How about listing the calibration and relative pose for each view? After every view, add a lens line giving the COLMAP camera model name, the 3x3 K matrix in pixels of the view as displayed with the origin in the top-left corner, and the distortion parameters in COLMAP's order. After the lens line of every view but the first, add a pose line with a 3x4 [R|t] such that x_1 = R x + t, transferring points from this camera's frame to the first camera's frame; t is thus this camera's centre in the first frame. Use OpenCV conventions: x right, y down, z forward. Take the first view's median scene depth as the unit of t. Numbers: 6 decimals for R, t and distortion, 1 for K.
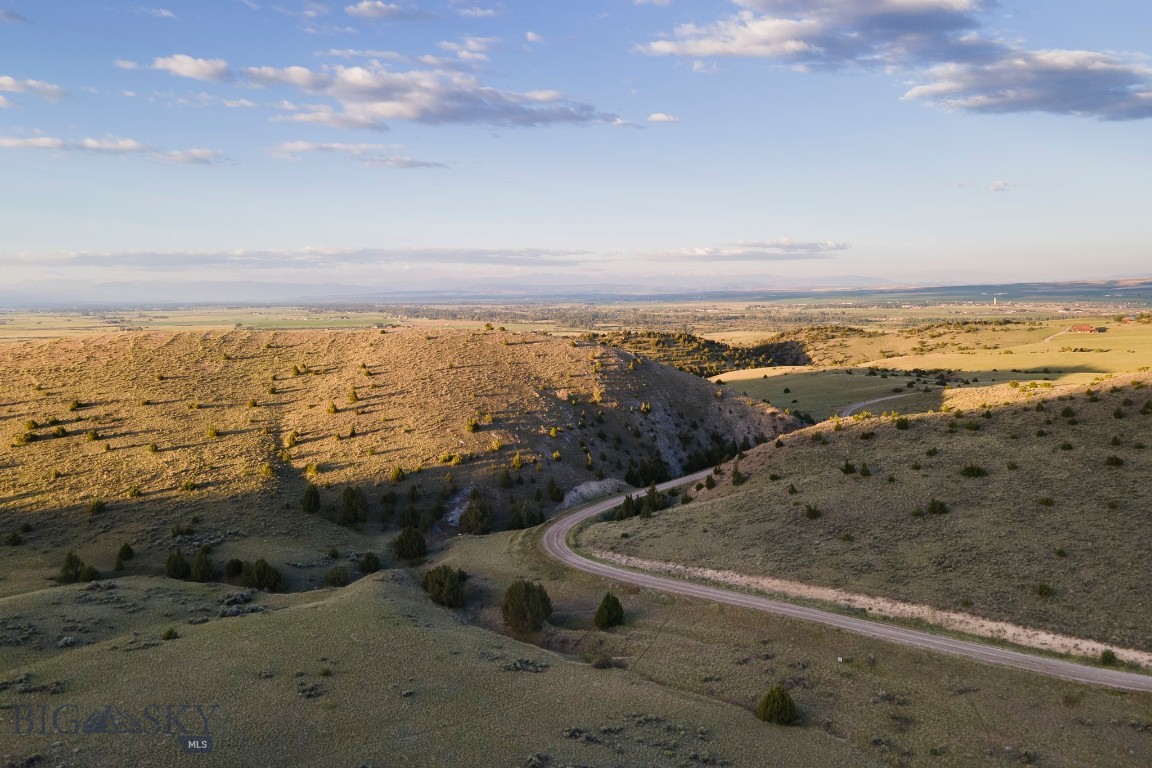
lens RADIAL K [[842.9, 0, 574.5], [0, 842.9, 379.2], [0, 0, 1]] dist [0.044804, 0.005675]
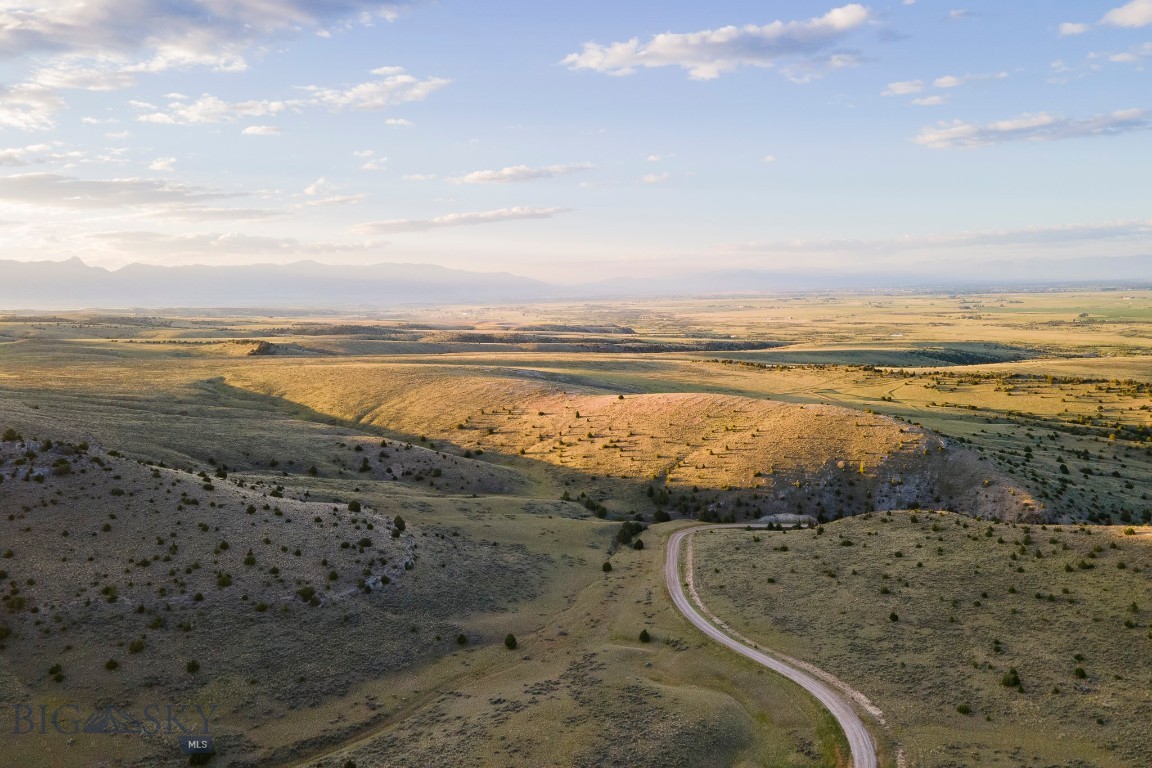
lens RADIAL K [[841.2, 0, 575.1], [0, 841.2, 360.5], [0, 0, 1]] dist [0.014239, 0.059443]
pose [[0.578227, 0.075945, -0.812334, 1.392595], [-0.071639, 0.996539, 0.042173, -0.298765], [0.812725, 0.033809, 0.581666, -0.580213]]
